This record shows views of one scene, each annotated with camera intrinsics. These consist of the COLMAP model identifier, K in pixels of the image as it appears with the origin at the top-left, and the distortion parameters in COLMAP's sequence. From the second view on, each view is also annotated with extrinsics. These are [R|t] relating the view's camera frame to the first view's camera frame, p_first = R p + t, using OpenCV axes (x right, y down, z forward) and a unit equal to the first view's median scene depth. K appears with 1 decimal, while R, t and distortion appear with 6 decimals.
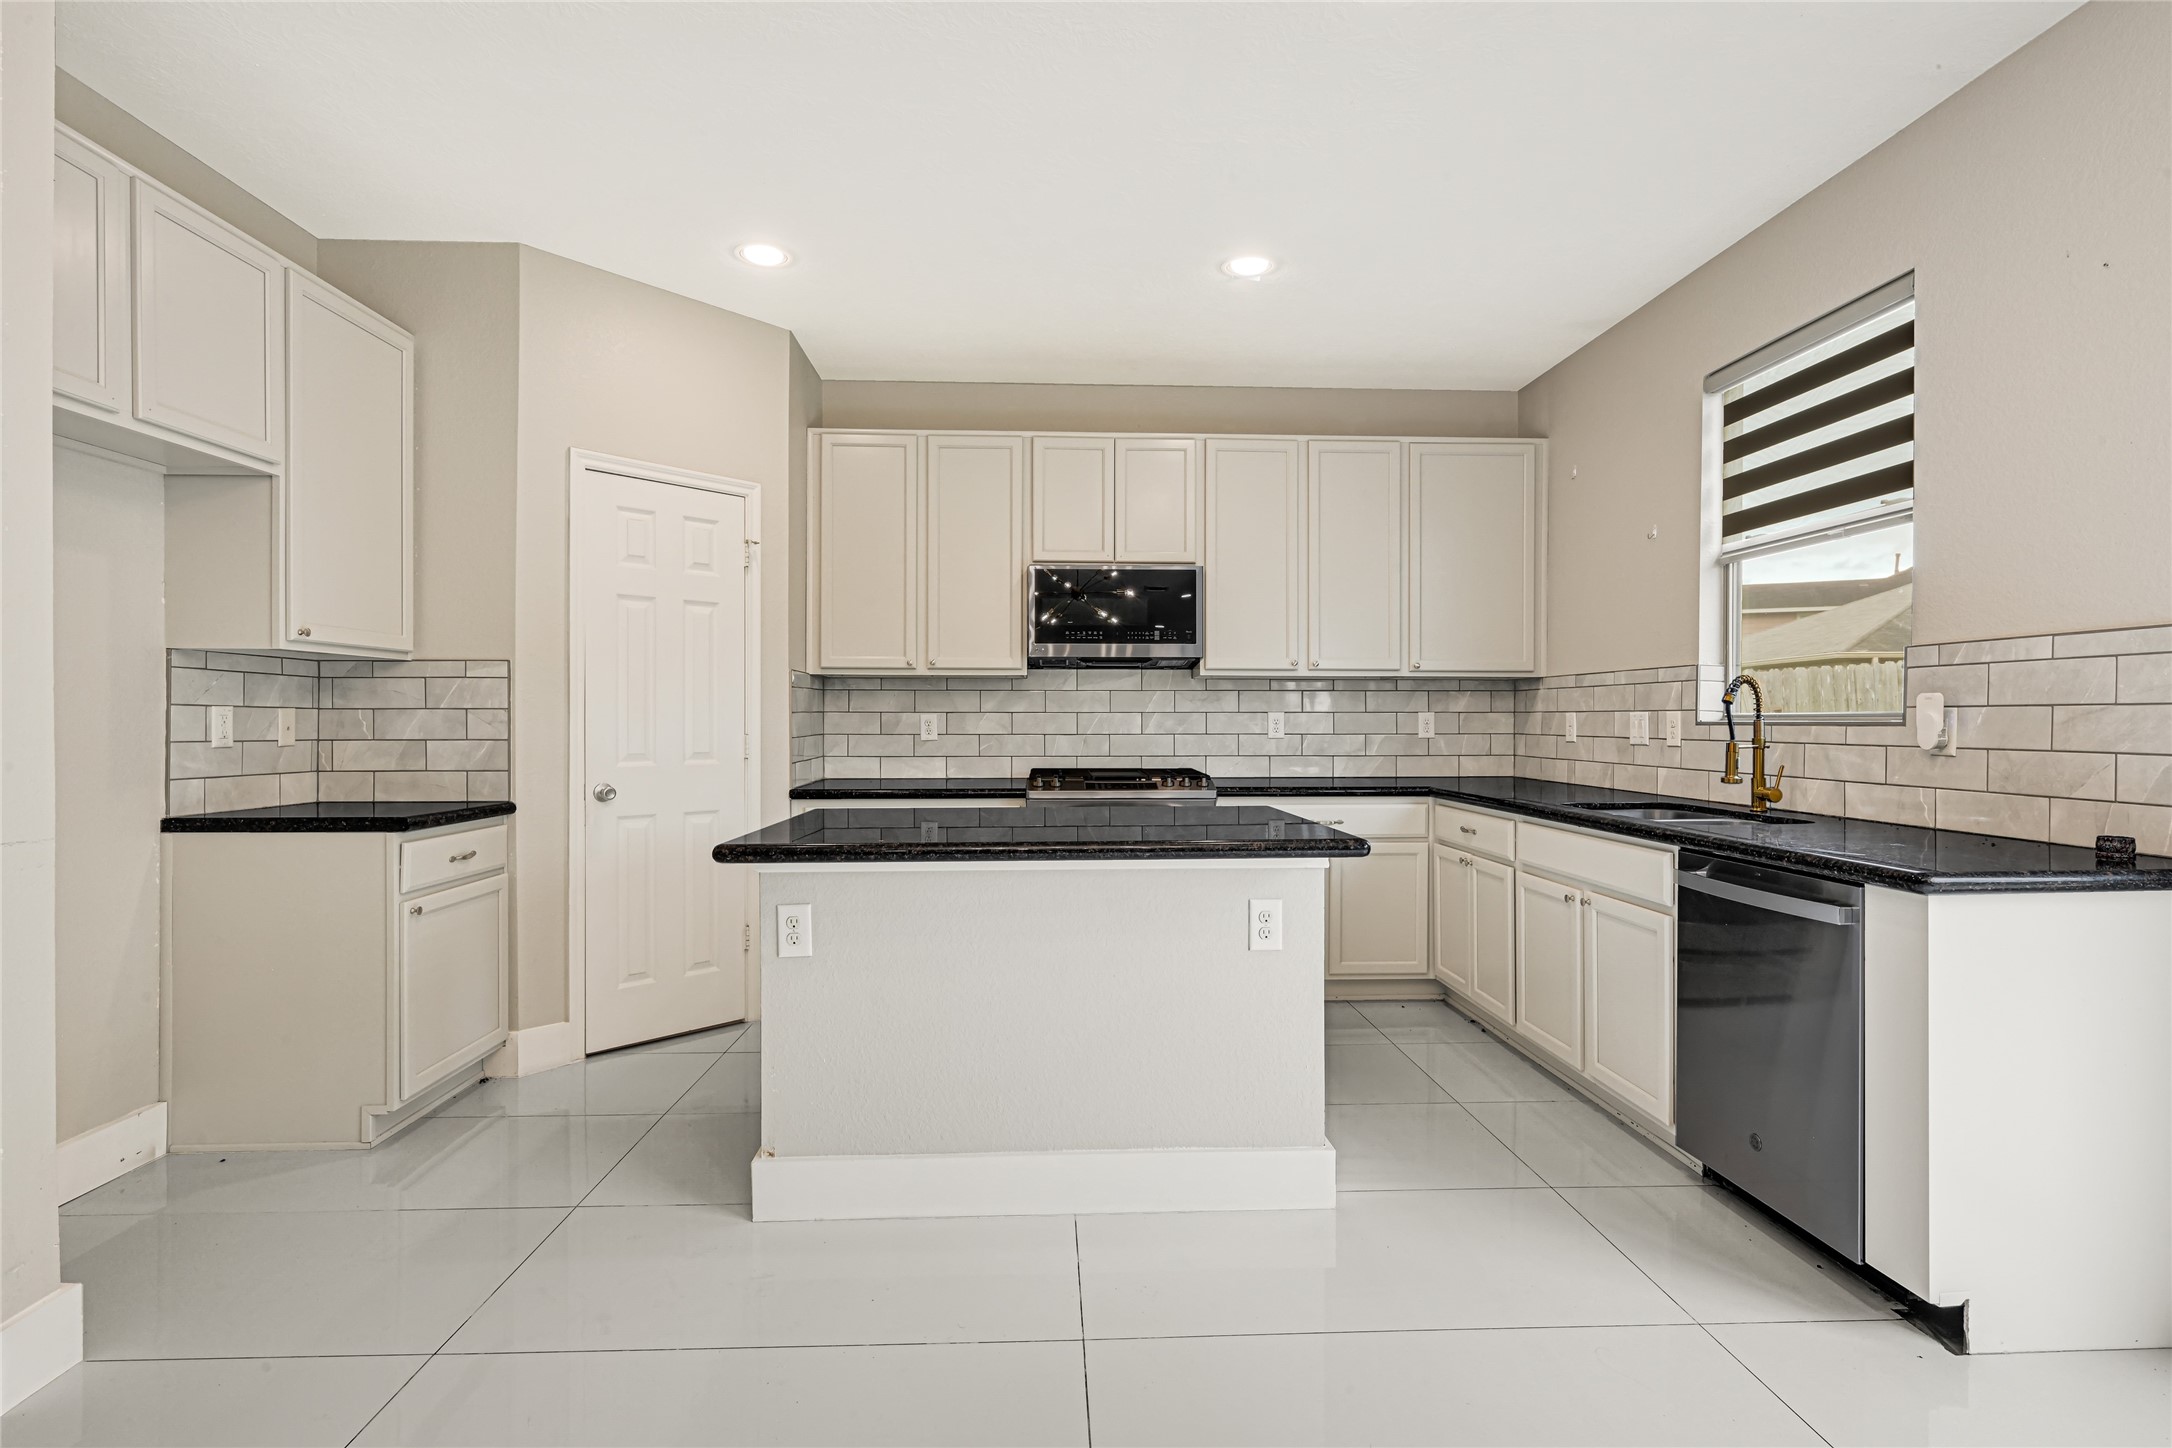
lens RADIAL K [[1069.6, 0, 1084.2], [0, 1069.6, 724.8], [0, 0, 1]] dist [-0.000154, 0.000238]
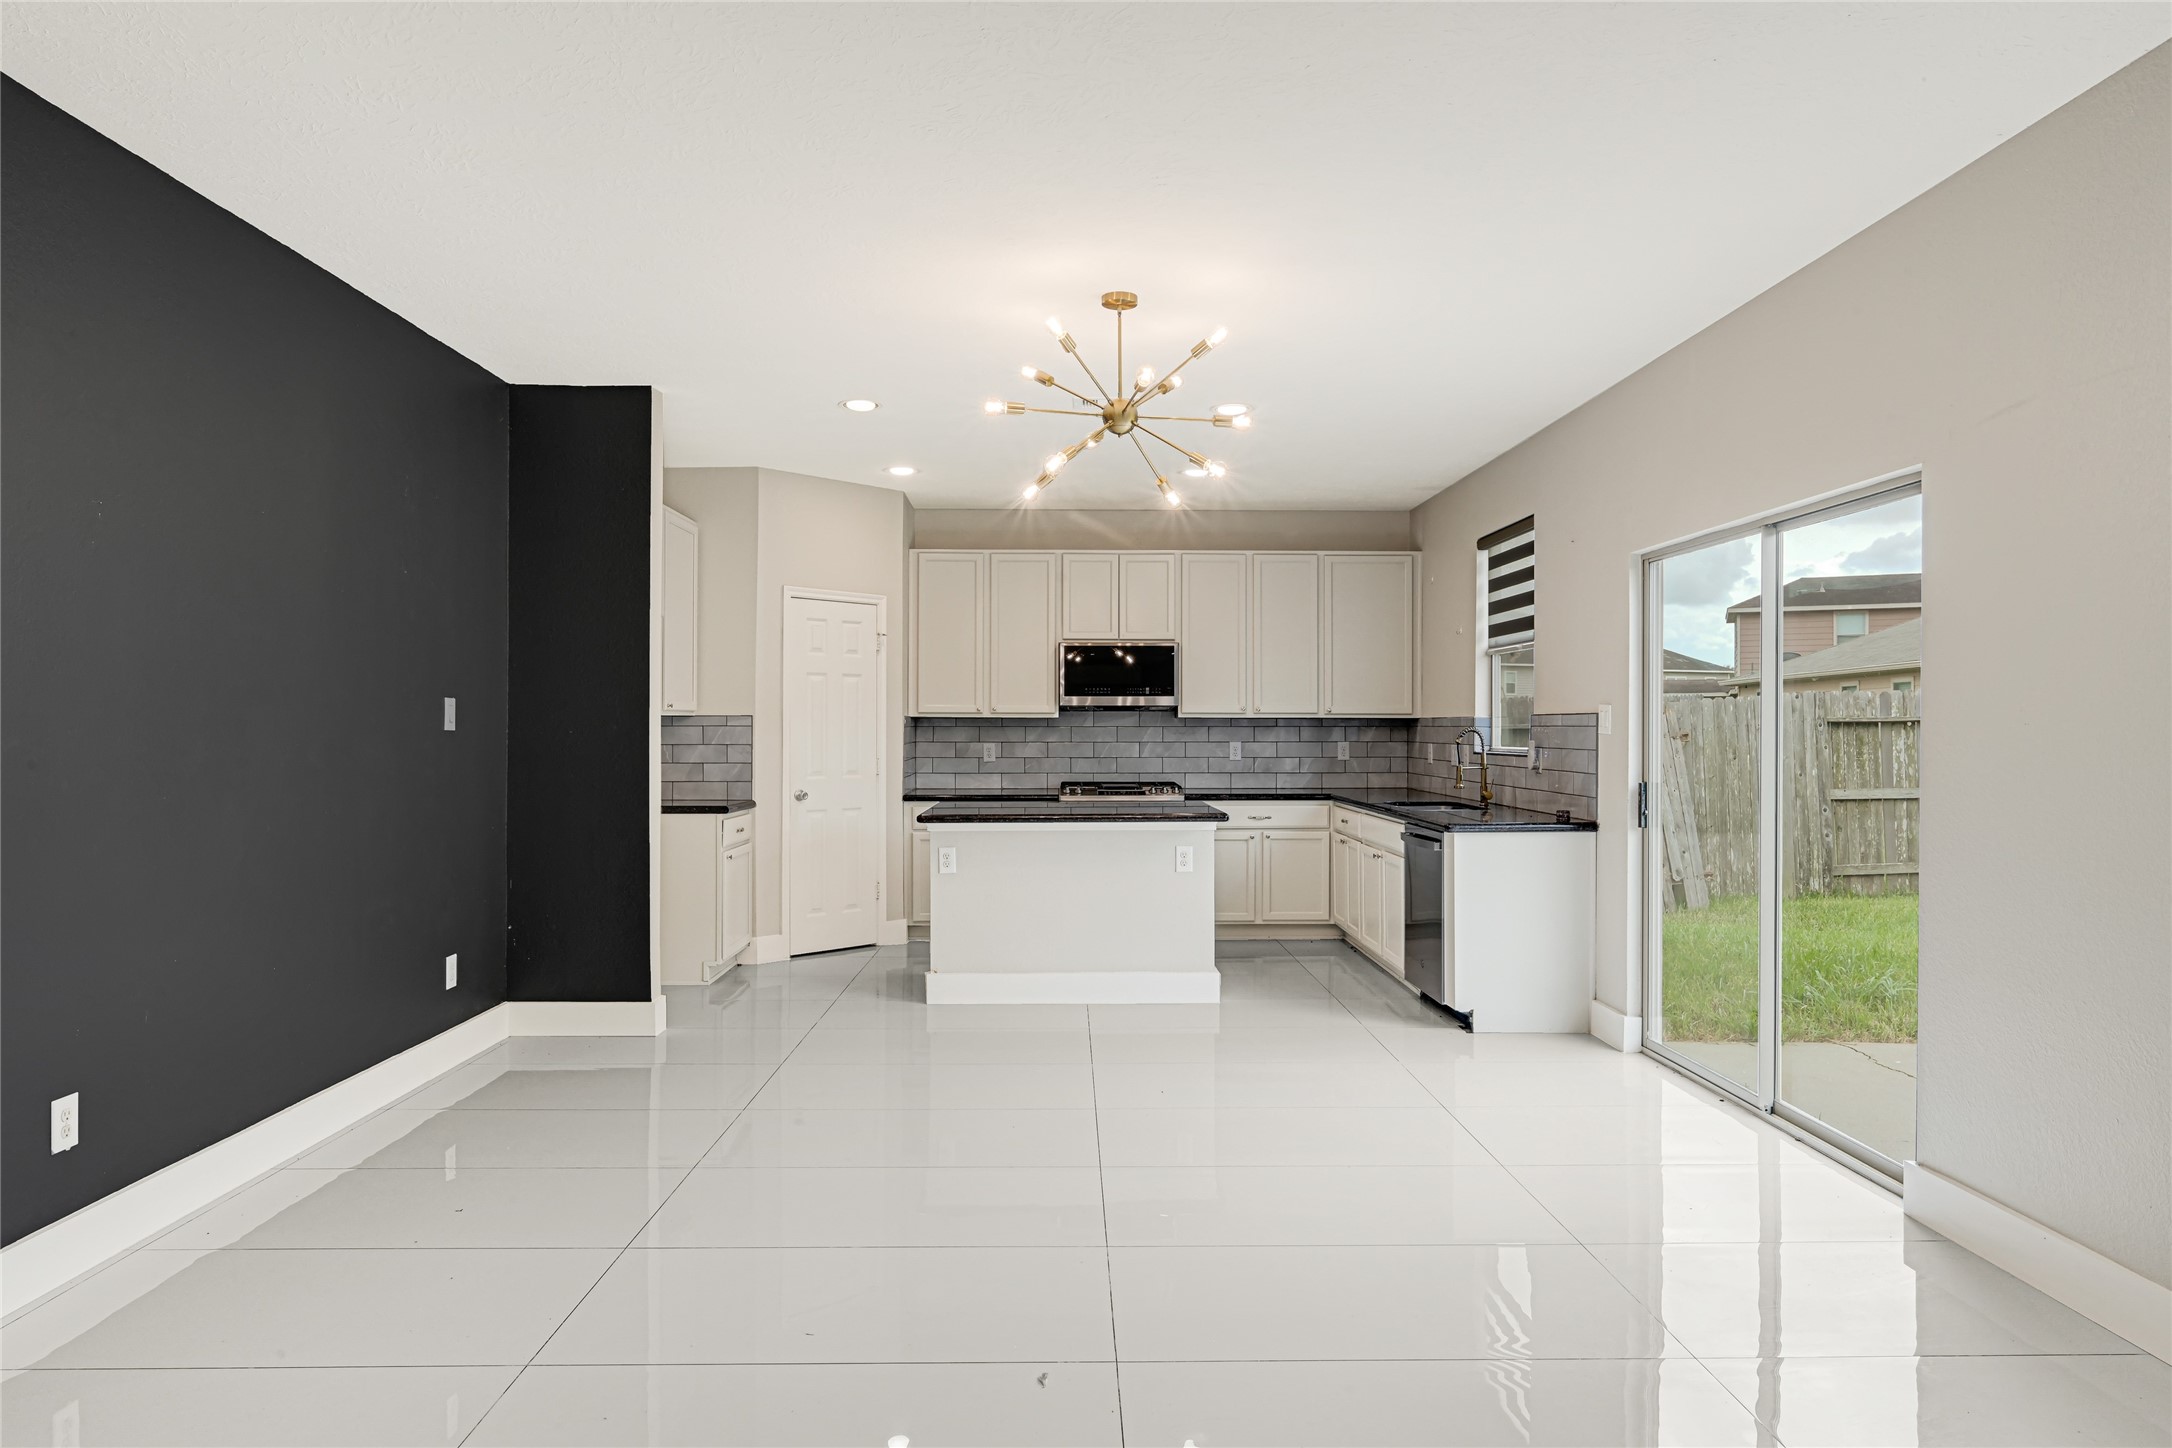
lens RADIAL K [[1311.2, 0, 1086.5], [0, 1311.2, 726.3], [0, 0, 1]] dist [-0.004375, 0.002908]
pose [[0.999743, -0.000005, -0.022651, 0.026283], [-0.000133, 0.999981, -0.006094, -0.024801], [0.022650, 0.006095, 0.999725, -0.829464]]
